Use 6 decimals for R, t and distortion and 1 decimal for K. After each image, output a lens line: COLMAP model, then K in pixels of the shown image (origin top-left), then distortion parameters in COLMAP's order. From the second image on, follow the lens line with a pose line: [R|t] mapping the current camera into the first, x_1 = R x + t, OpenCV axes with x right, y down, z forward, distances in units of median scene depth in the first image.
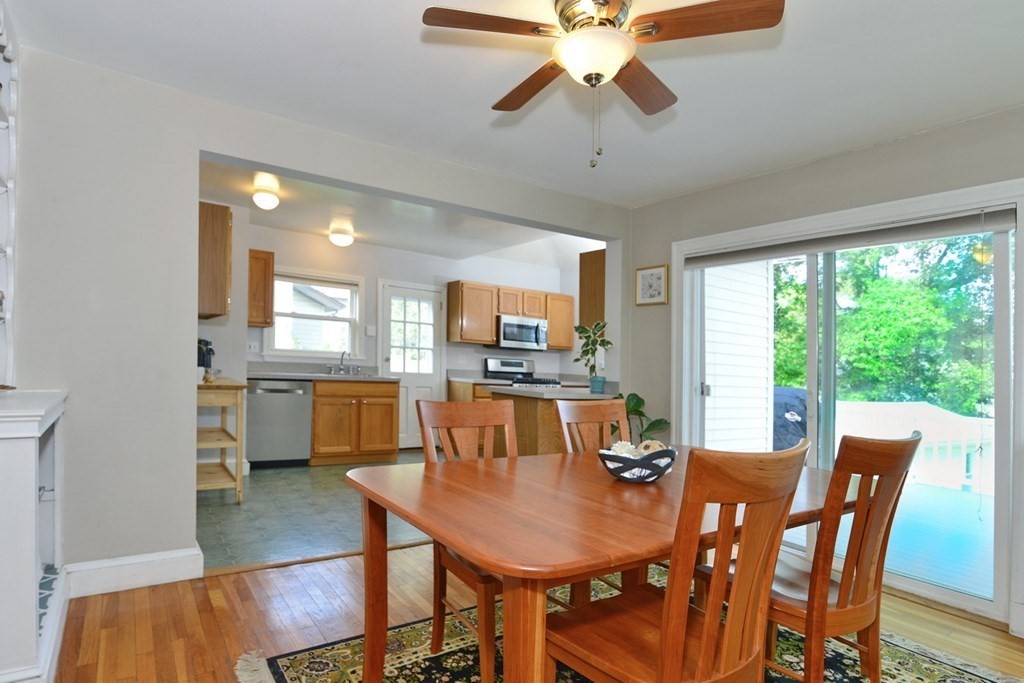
lens RADIAL K [[539.7, 0, 496.0], [0, 539.7, 361.3], [0, 0, 1]] dist [-0.000004, 0.000344]
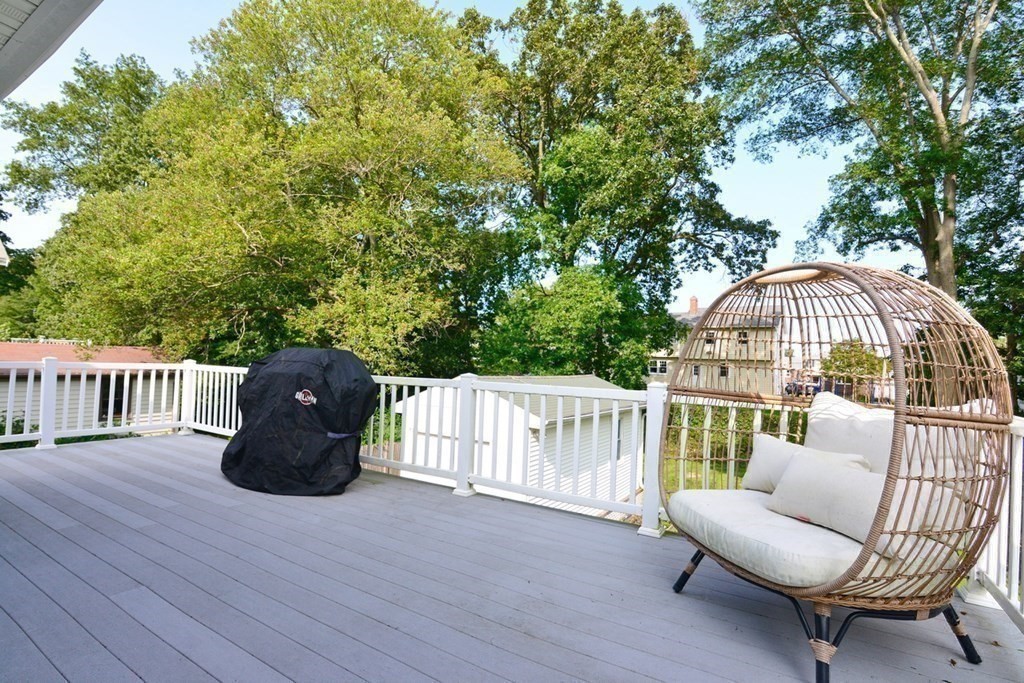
lens RADIAL K [[475.2, 0, 508.2], [0, 475.2, 351.1], [0, 0, 1]] dist [-0.021129, 0.000749]
pose [[0.909443, -0.011278, 0.415676, 0.521569], [0.009836, 0.999936, 0.005610, 0.050556], [-0.415712, -0.001014, 0.909496, 0.433752]]
